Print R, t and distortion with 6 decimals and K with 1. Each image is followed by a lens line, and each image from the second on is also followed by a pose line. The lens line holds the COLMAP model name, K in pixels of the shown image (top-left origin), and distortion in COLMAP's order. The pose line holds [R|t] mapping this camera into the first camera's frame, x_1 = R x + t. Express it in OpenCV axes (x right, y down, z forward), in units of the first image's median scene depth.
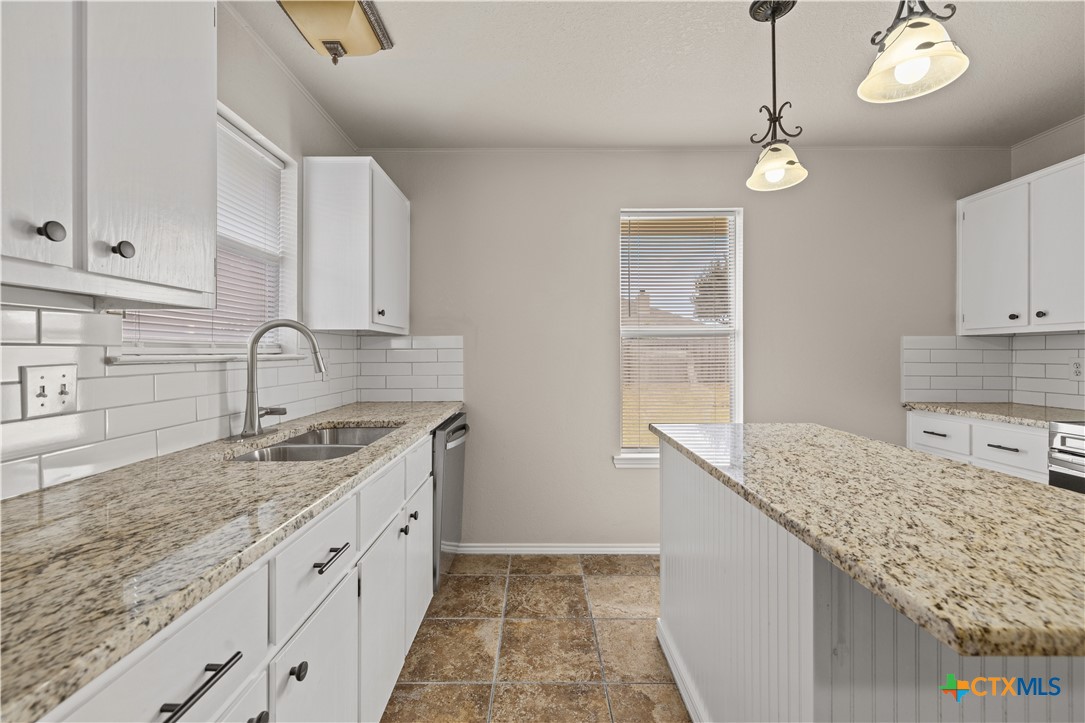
lens RADIAL K [[455.5, 0, 534.4], [0, 455.5, 352.8], [0, 0, 1]] dist [0.003335, -0.000449]
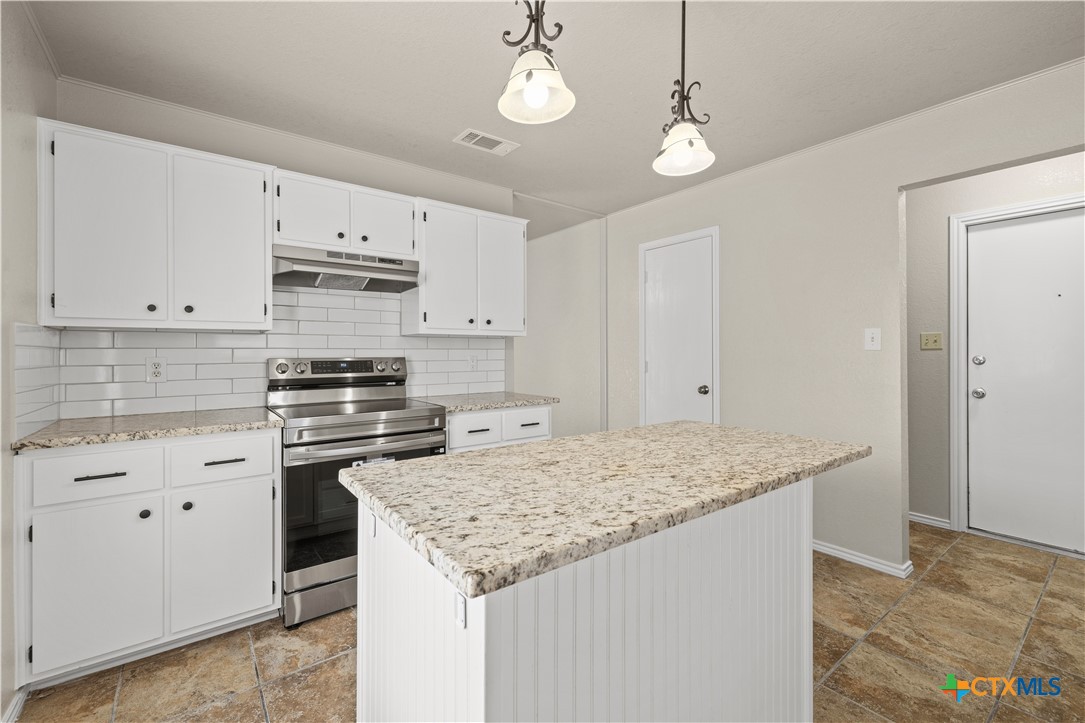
lens RADIAL K [[455.5, 0, 538.0], [0, 455.5, 351.3], [0, 0, 1]] dist [0.003335, -0.000449]
pose [[-0.604697, 0.004858, 0.796441, -0.021808], [0.002103, 0.999988, -0.004504, 0.005006], [-0.796453, -0.001049, -0.604700, 1.125648]]
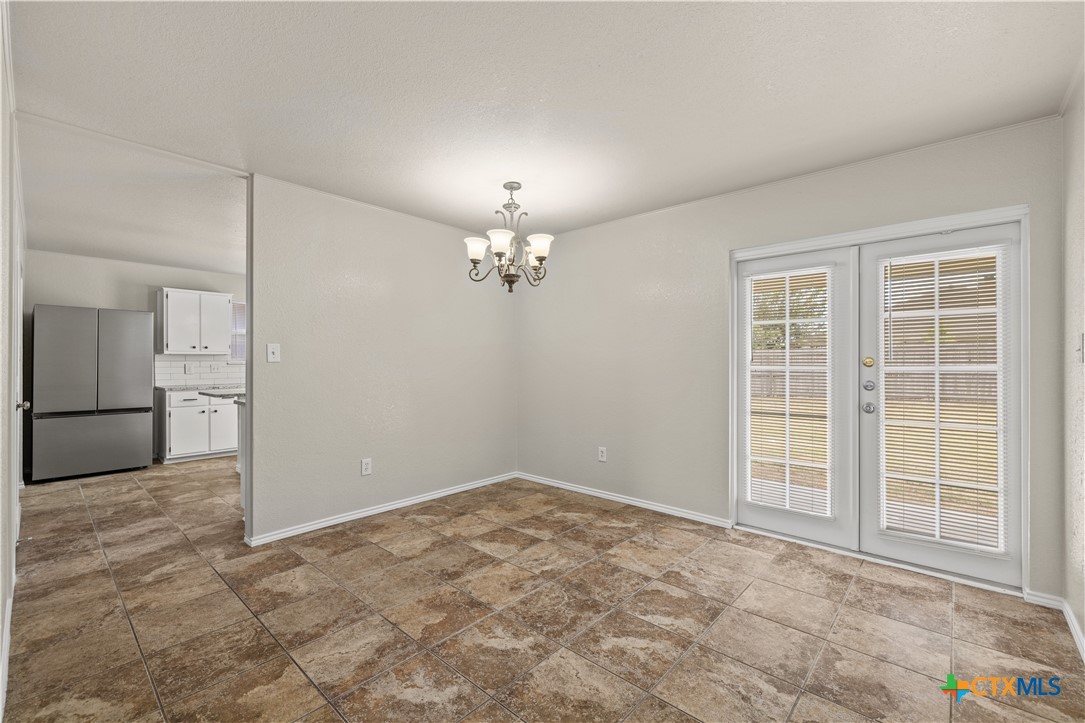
lens RADIAL K [[455.5, 0, 538.2], [0, 455.5, 362.8], [0, 0, 1]] dist [0.003335, -0.000449]
pose [[0.746870, 0.002971, -0.664963, 3.118009], [-0.001969, 0.999996, 0.002257, -0.008389], [0.664967, -0.000376, 0.746873, -0.346609]]
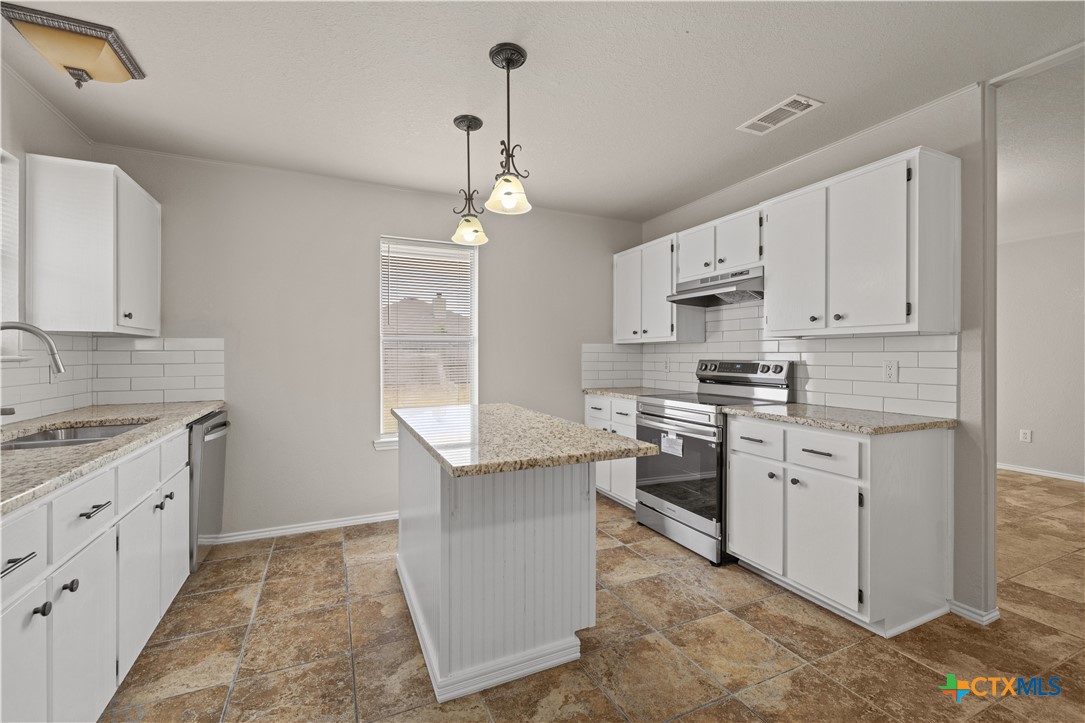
lens RADIAL K [[455.5, 0, 535.2], [0, 455.5, 355.8], [0, 0, 1]] dist [0.003335, -0.000449]
pose [[0.908177, 0.000532, 0.418586, 0.076412], [-0.001682, 0.999996, 0.002378, -0.000879], [-0.418583, -0.002864, 0.908174, -0.360361]]
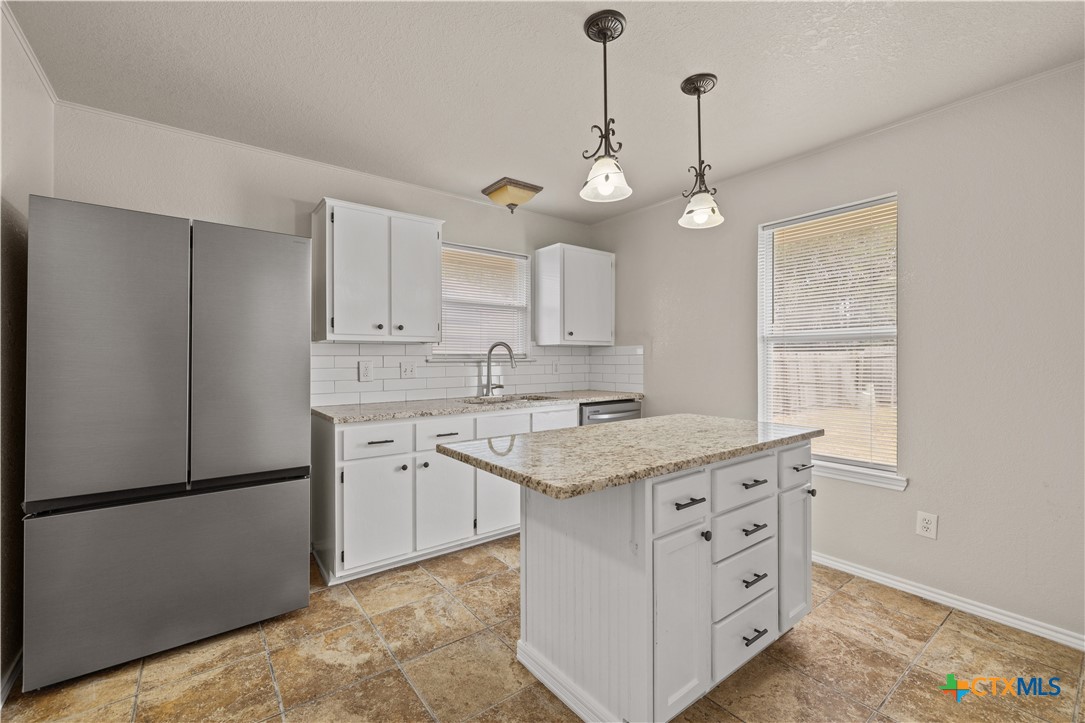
lens RADIAL K [[455.5, 0, 538.7], [0, 455.5, 358.6], [0, 0, 1]] dist [0.003335, -0.000449]
pose [[0.606102, 0.000414, -0.795387, 0.996798], [0.000906, 0.999999, 0.001211, 0.000014], [0.795386, -0.001455, 0.606101, -0.096656]]
